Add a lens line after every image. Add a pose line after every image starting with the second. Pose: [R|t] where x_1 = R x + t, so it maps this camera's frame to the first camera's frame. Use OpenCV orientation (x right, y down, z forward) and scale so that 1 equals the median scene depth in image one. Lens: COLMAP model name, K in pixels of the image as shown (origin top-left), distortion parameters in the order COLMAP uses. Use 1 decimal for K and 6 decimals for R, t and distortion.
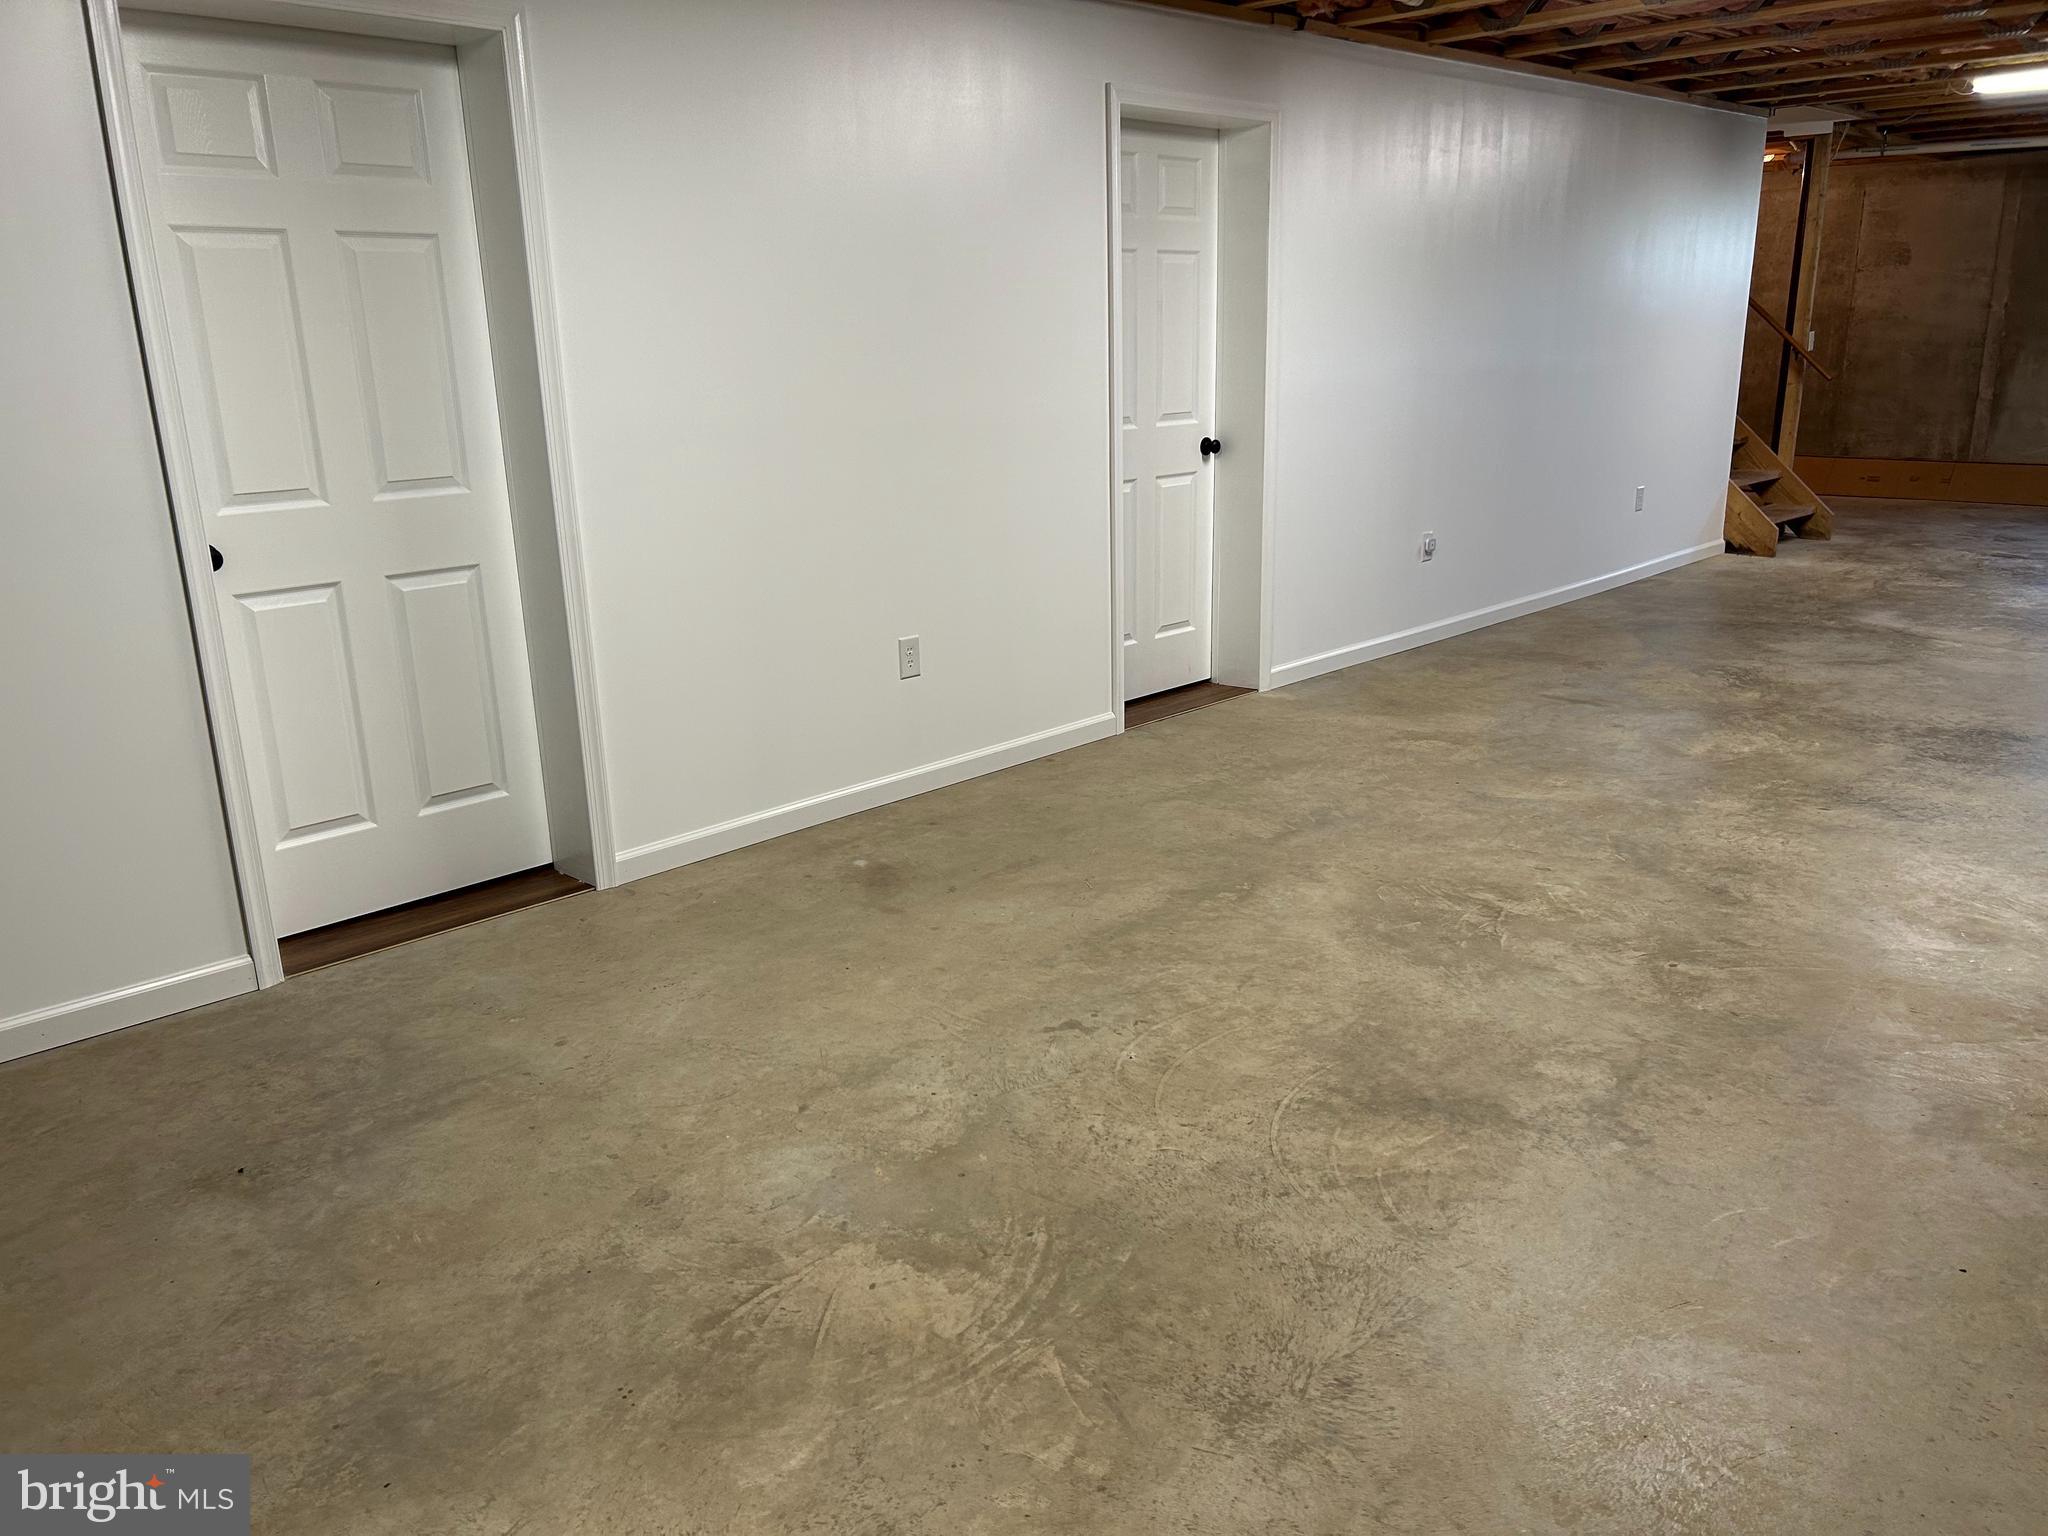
lens RADIAL K [[1540.6, 0, 1027.5], [0, 1540.6, 776.2], [0, 0, 1]] dist [0.045015, -0.059711]
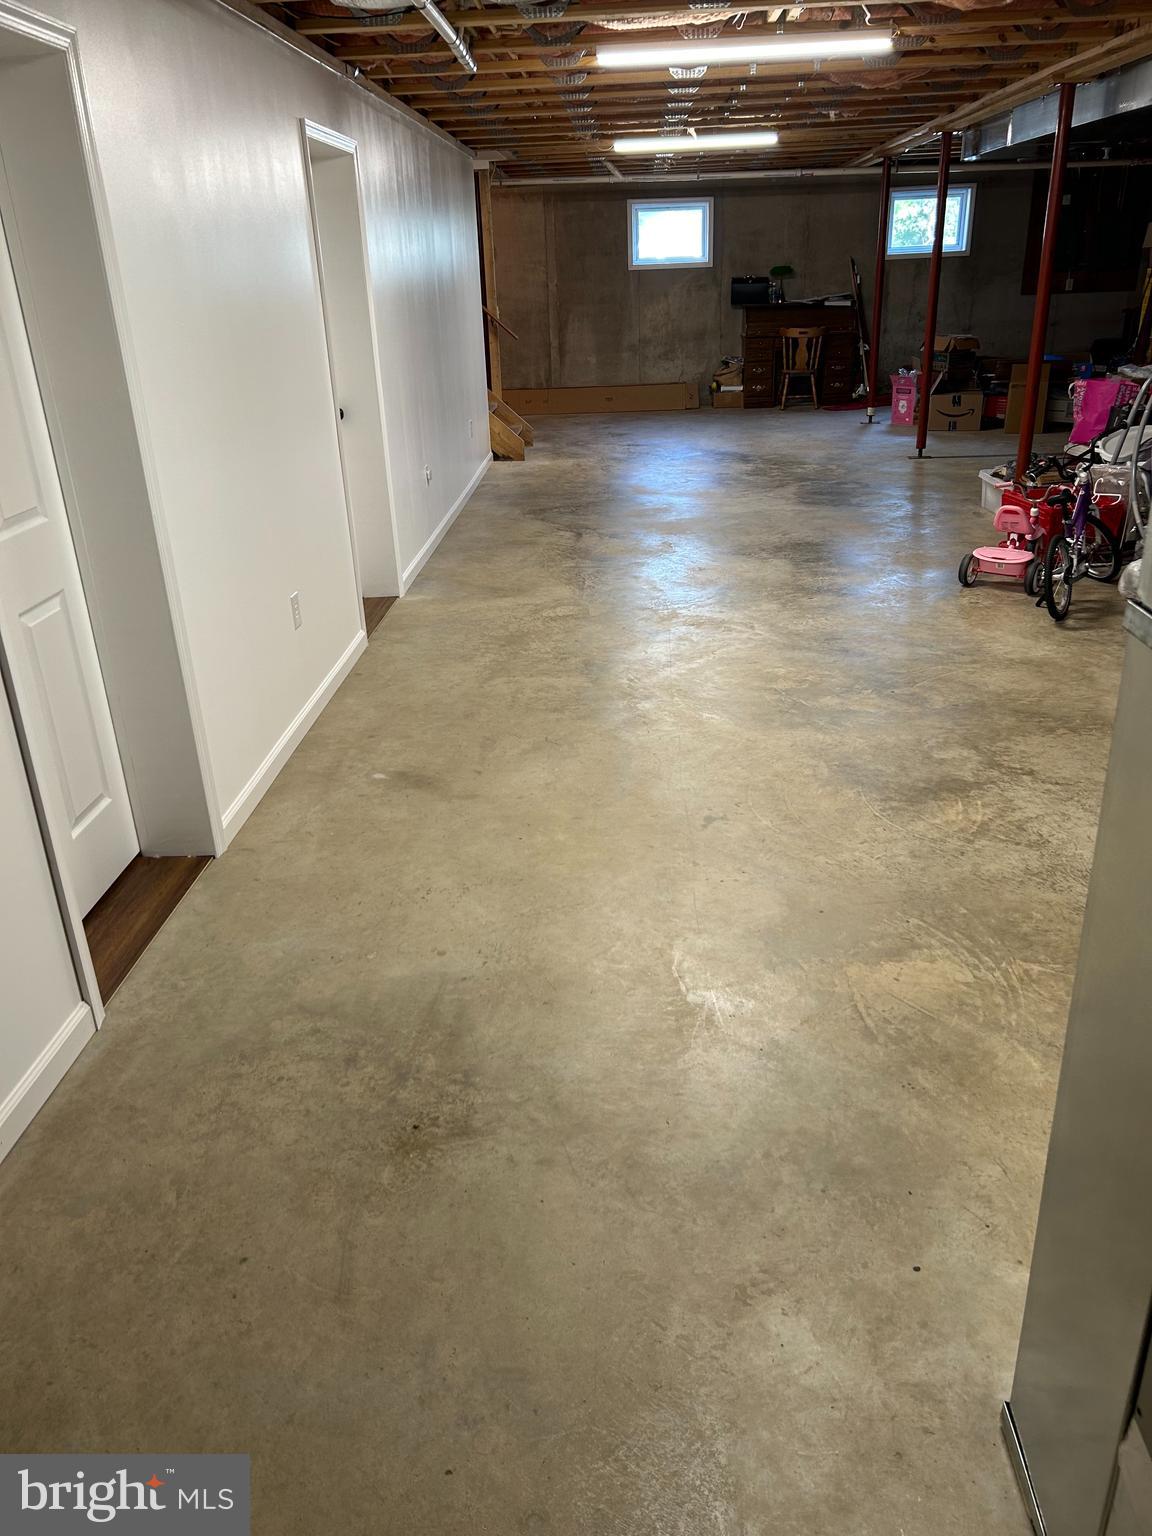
lens RADIAL K [[1155.4, 0, 576.8], [0, 1155.4, 760.2], [0, 0, 1]] dist [0.045015, -0.059711]
pose [[0.749412, -0.265013, 0.606753, -0.598883], [0.205252, 0.964244, 0.167644, -0.086965], [-0.629486, -0.001097, 0.777011, 0.180884]]
